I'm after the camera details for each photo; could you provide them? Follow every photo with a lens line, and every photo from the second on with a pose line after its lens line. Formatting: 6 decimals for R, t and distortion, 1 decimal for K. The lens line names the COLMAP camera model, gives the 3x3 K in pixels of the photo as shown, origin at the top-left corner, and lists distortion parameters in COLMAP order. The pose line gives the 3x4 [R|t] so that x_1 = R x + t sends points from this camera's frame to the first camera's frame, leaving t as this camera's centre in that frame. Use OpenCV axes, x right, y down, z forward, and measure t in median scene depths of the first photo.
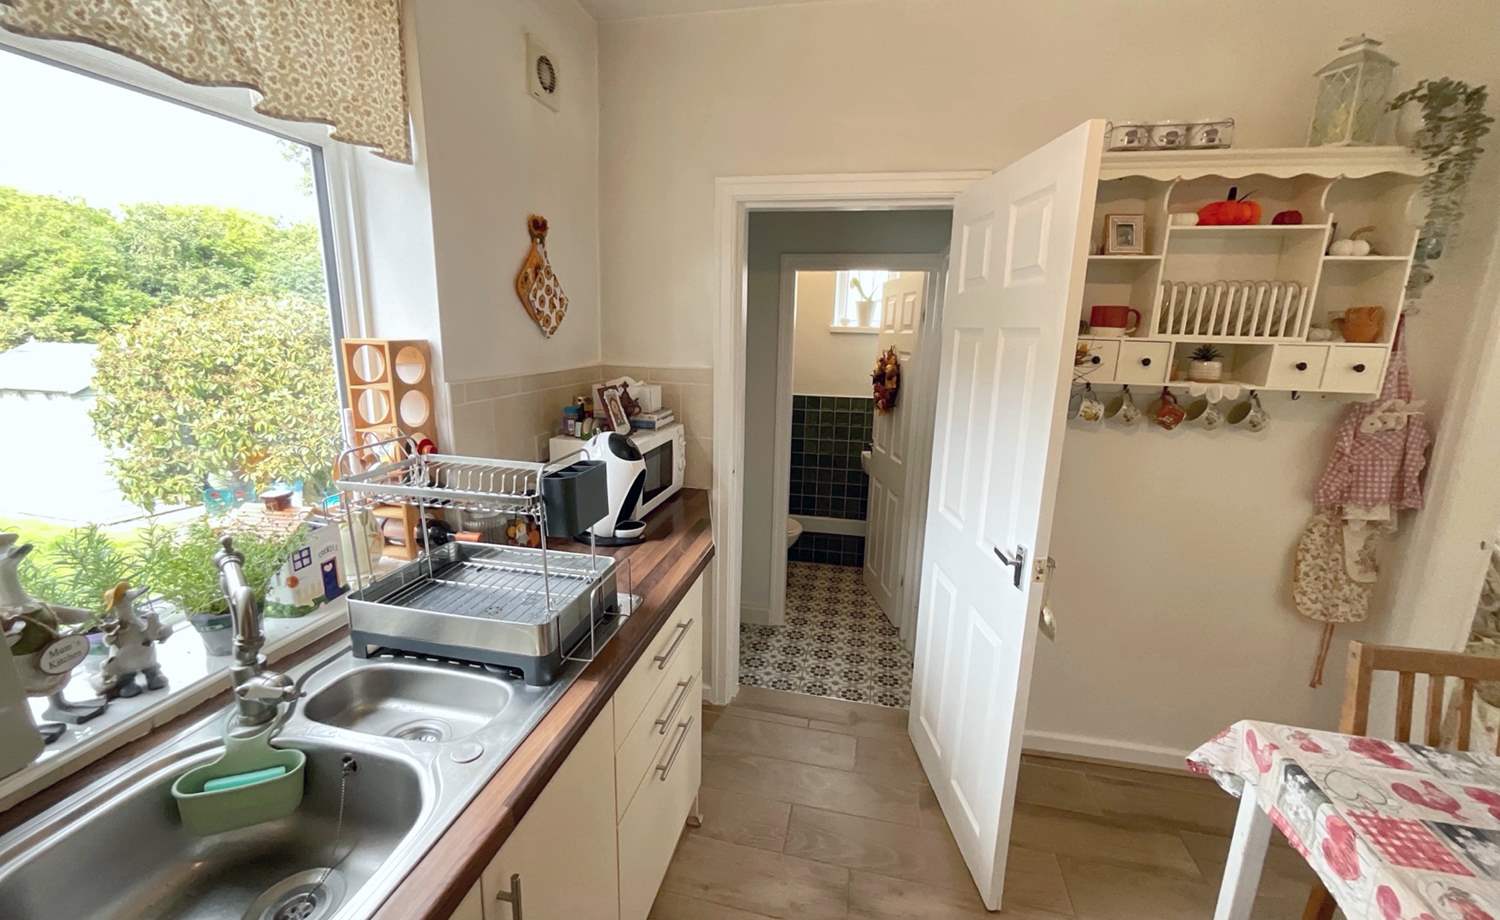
lens RADIAL K [[608.4, 0, 753.1], [0, 608.4, 459.4], [0, 0, 1]] dist [-0.002821, 0.001501]
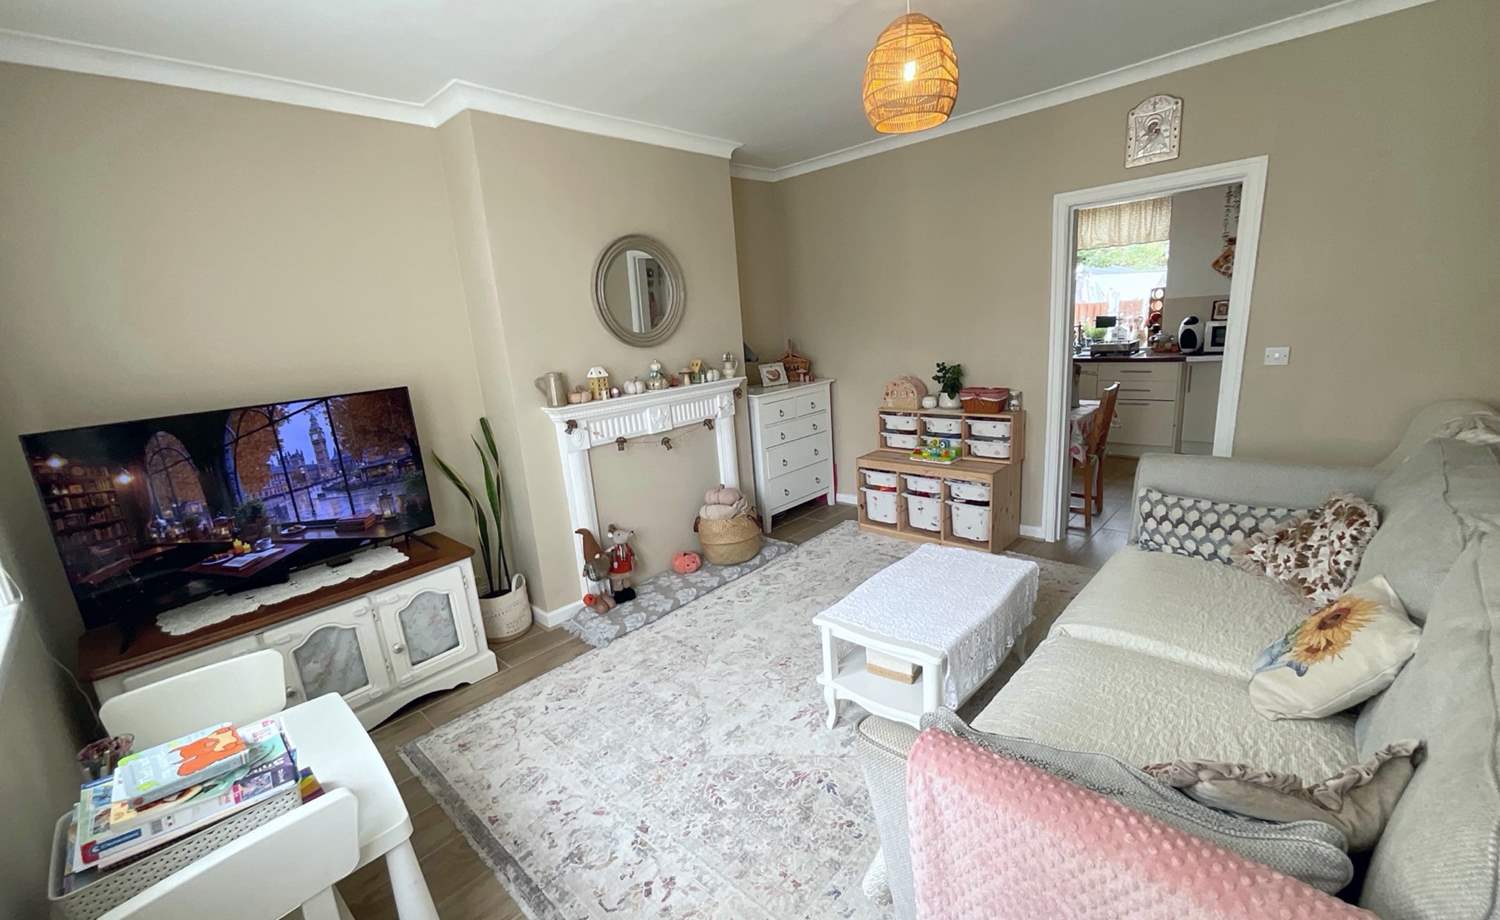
lens RADIAL K [[608.4, 0, 751.5], [0, 608.4, 459.4], [0, 0, 1]] dist [-0.002821, 0.001501]
pose [[-0.513093, 0.200410, -0.834608, 4.125614], [-0.128798, 0.943374, 0.305708, -0.013233], [0.848614, 0.264352, -0.458226, 0.859512]]
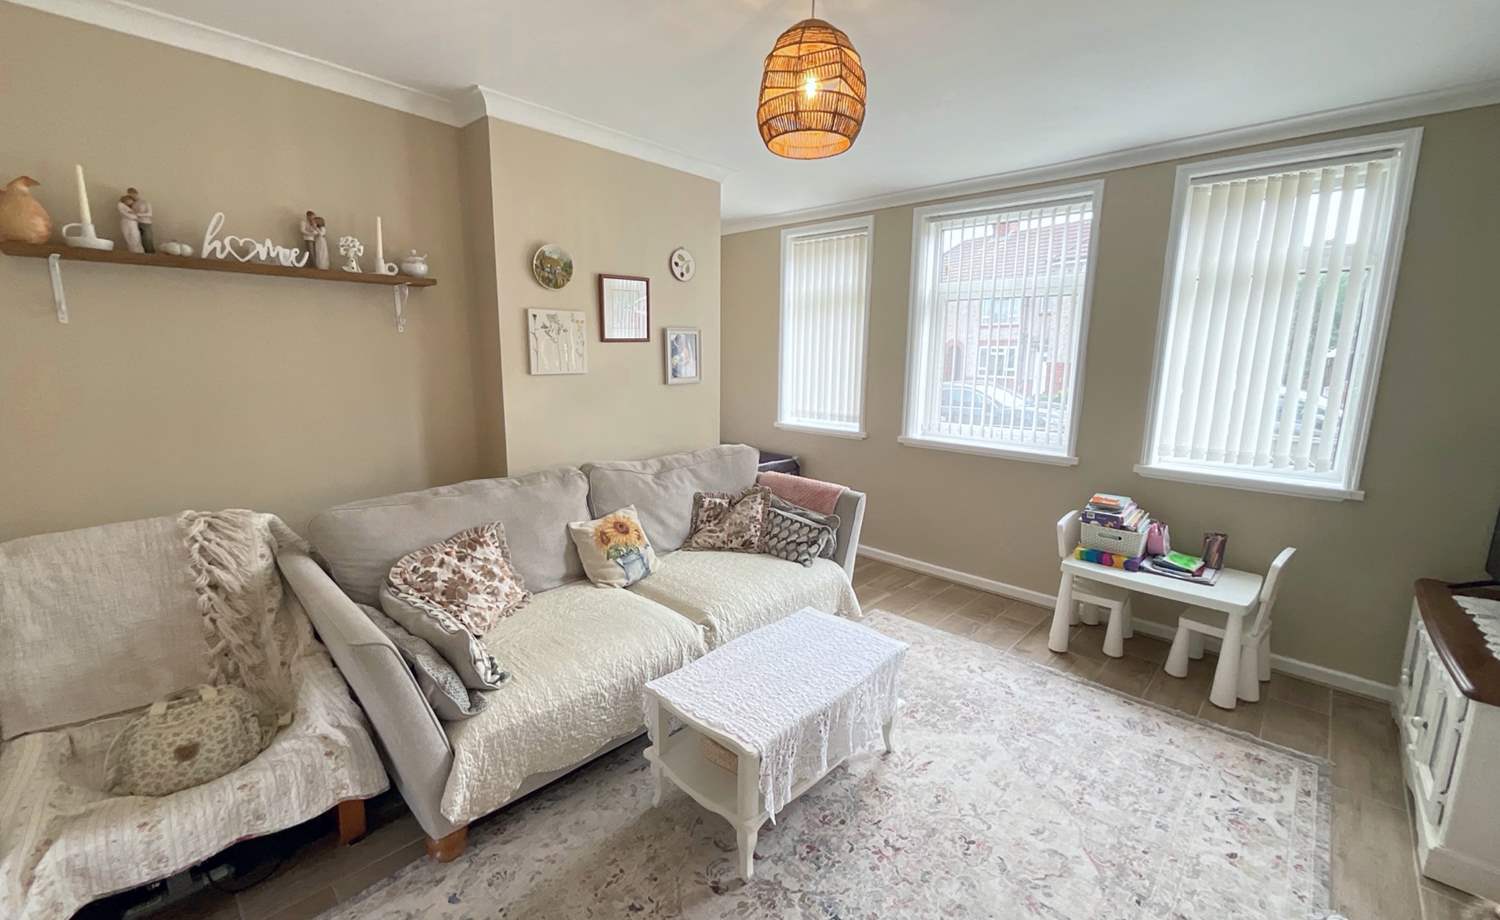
lens RADIAL K [[608.4, 0, 750.5], [0, 608.4, 459.0], [0, 0, 1]] dist [-0.002821, 0.001501]
pose [[0.520174, -0.177538, 0.835404, 1.459083], [0.190900, 0.977577, 0.088886, 0.106082], [-0.832452, 0.113242, 0.542402, -0.153314]]
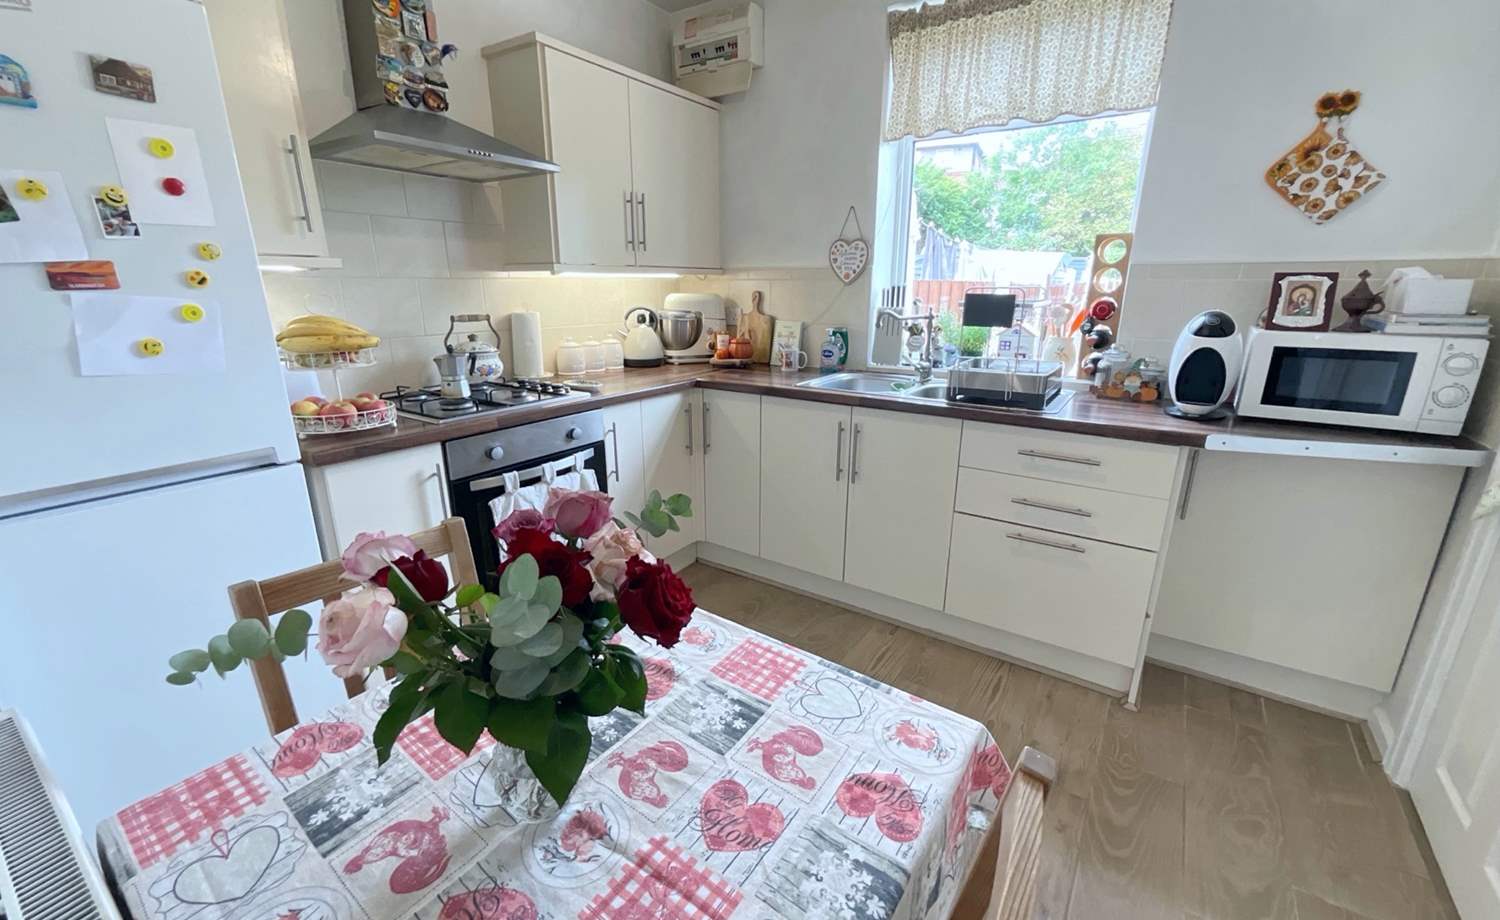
lens RADIAL K [[608.4, 0, 749.8], [0, 608.4, 461.9], [0, 0, 1]] dist [-0.002821, 0.001501]
pose [[-0.378377, 0.234197, -0.895535, 1.266742], [-0.210500, 0.920346, 0.329625, 0.022721], [0.901399, 0.313232, -0.298939, 0.803725]]
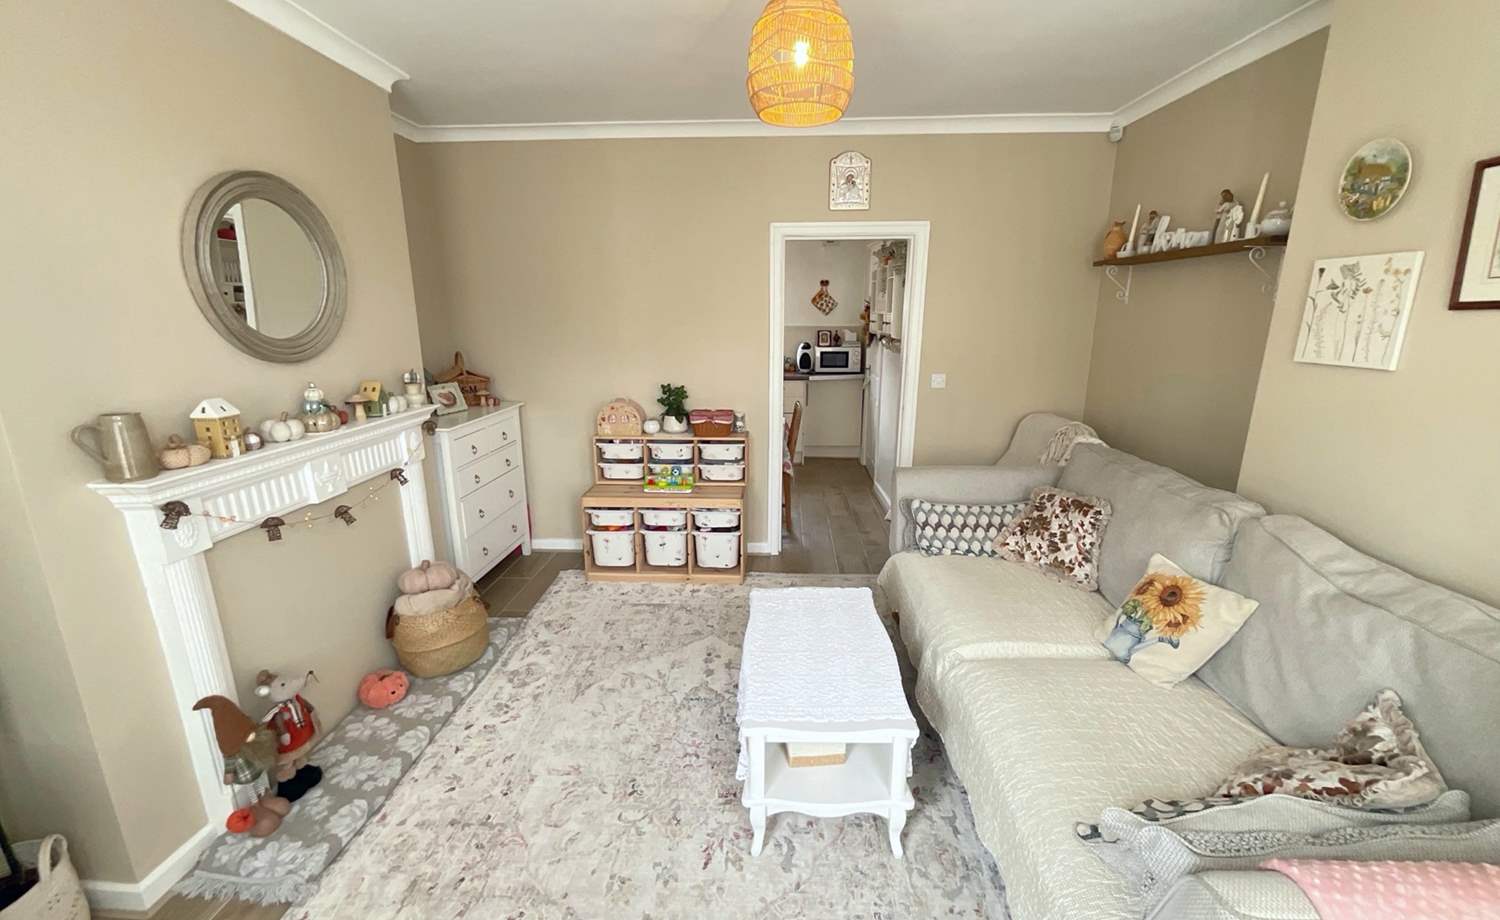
lens RADIAL K [[608.4, 0, 750.2], [0, 608.4, 459.3], [0, 0, 1]] dist [-0.002821, 0.001501]
pose [[0.167792, 0.203778, -0.964531, 3.886146], [-0.206769, 0.963914, 0.167677, 0.106265], [0.963894, 0.171301, 0.203872, 0.104262]]
